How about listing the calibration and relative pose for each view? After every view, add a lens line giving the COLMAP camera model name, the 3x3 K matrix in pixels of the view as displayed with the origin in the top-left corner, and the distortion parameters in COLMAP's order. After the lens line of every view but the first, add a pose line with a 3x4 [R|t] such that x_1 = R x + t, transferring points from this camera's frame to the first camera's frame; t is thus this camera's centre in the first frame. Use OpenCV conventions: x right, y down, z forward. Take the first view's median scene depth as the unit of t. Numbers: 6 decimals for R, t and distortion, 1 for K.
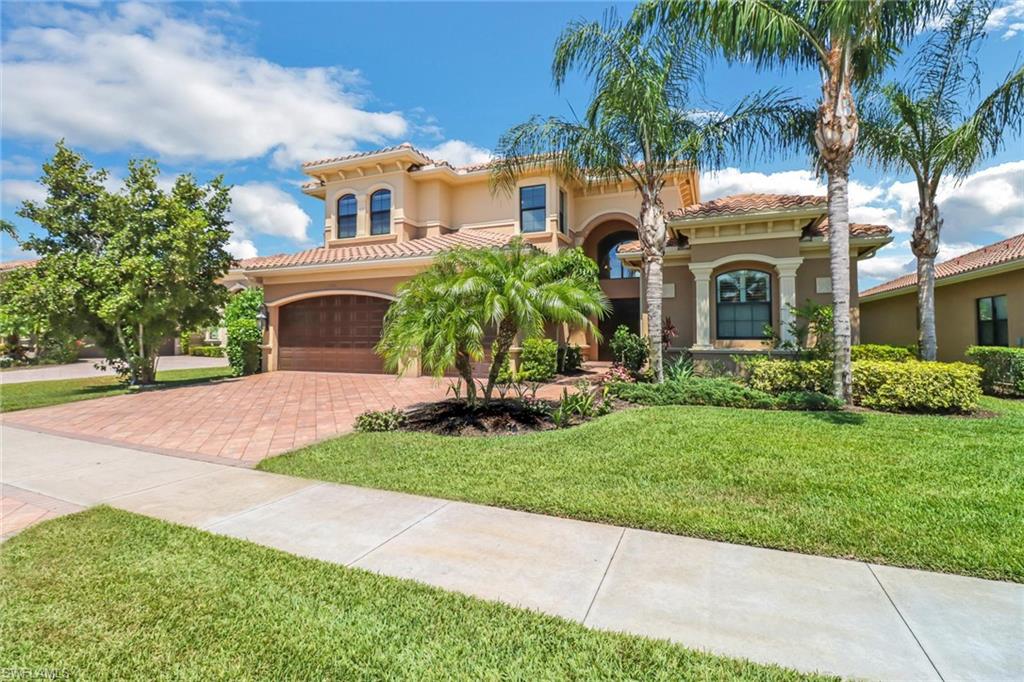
lens RADIAL K [[486.7, 0, 507.5], [0, 486.7, 316.7], [0, 0, 1]] dist [-0.009333, -0.010696]
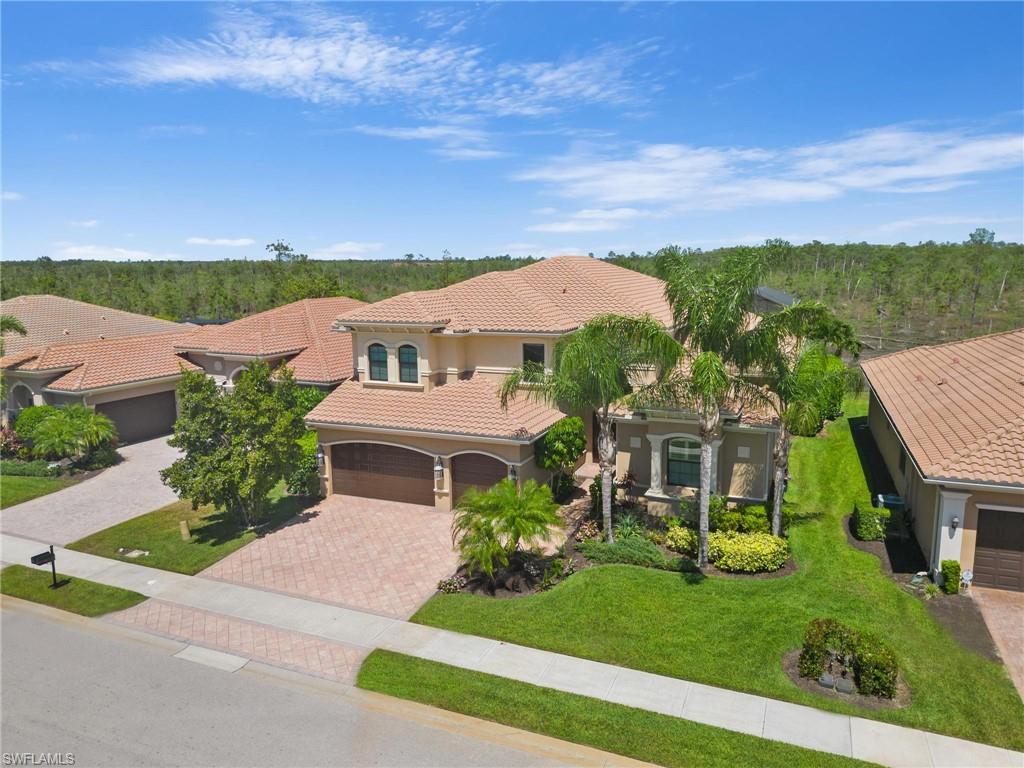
lens RADIAL K [[704.1, 0, 512.0], [0, 704.1, 384.0], [0, 0, 1]] dist [0.026289, -0.004907]
pose [[0.999917, -0.012760, -0.001637, -0.002065], [0.012838, 0.981439, 0.191344, -0.509894], [-0.000835, -0.191350, 0.981522, -0.744862]]
